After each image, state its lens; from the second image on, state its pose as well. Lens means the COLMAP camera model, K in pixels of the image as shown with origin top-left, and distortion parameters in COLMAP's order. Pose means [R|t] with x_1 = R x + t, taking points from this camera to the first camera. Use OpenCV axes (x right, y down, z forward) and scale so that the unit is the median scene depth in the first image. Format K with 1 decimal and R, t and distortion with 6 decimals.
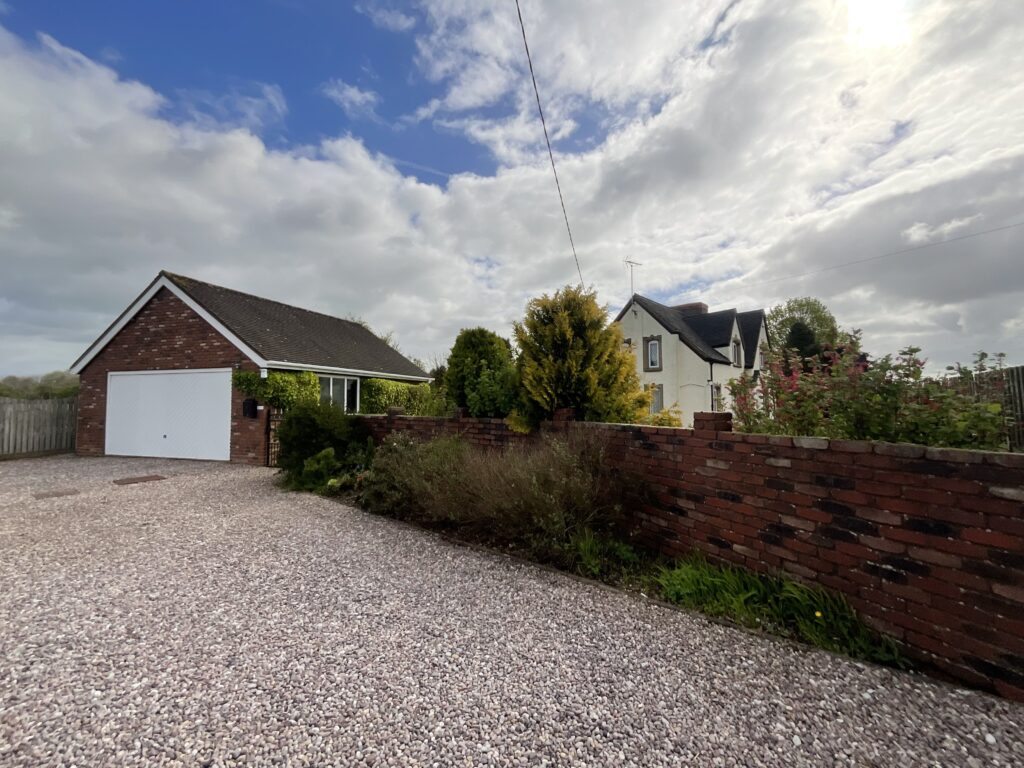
lens RADIAL K [[412.5, 0, 503.6], [0, 412.5, 383.5], [0, 0, 1]] dist [-0.008477, -0.000141]
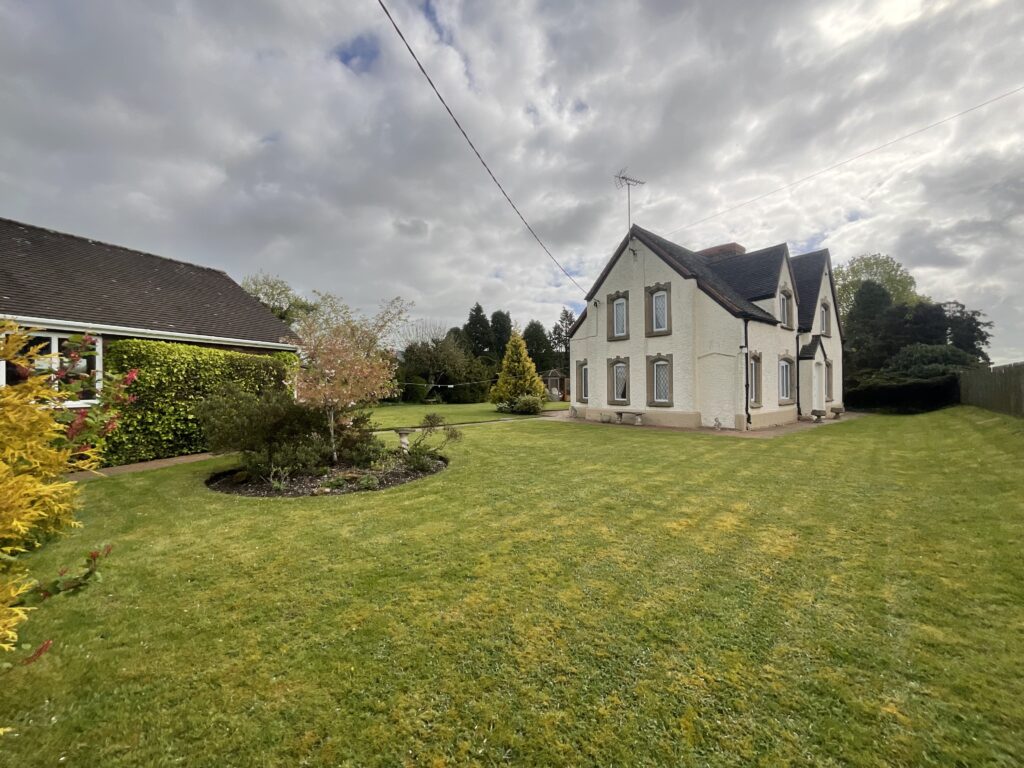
lens RADIAL K [[412.5, 0, 509.0], [0, 412.5, 379.8], [0, 0, 1]] dist [-0.008477, -0.000141]
pose [[0.997098, -0.006002, -0.075891, 0.292810], [0.008285, 0.999521, 0.029815, 0.036840], [0.075676, -0.030357, 0.996670, 0.520264]]
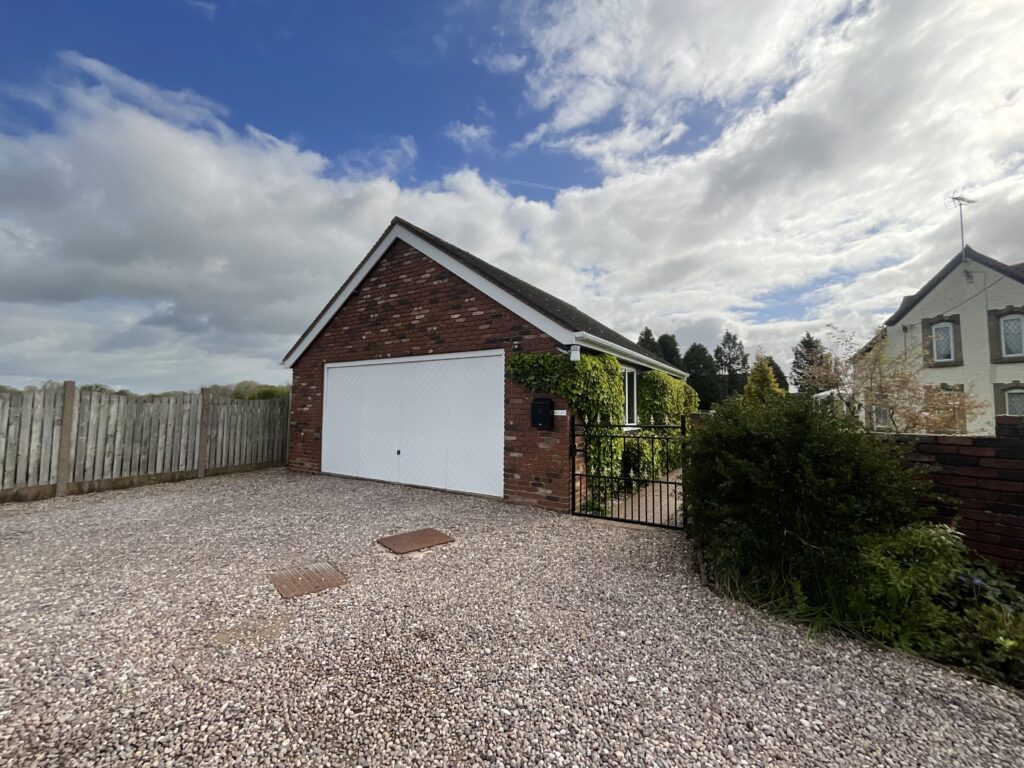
lens RADIAL K [[412.5, 0, 512.3], [0, 412.5, 384.8], [0, 0, 1]] dist [-0.008477, -0.000141]
pose [[0.964963, -0.005846, -0.262322, -0.396251], [0.002641, 0.999918, -0.012570, 0.020254], [0.262374, 0.011437, 0.964899, 0.323969]]
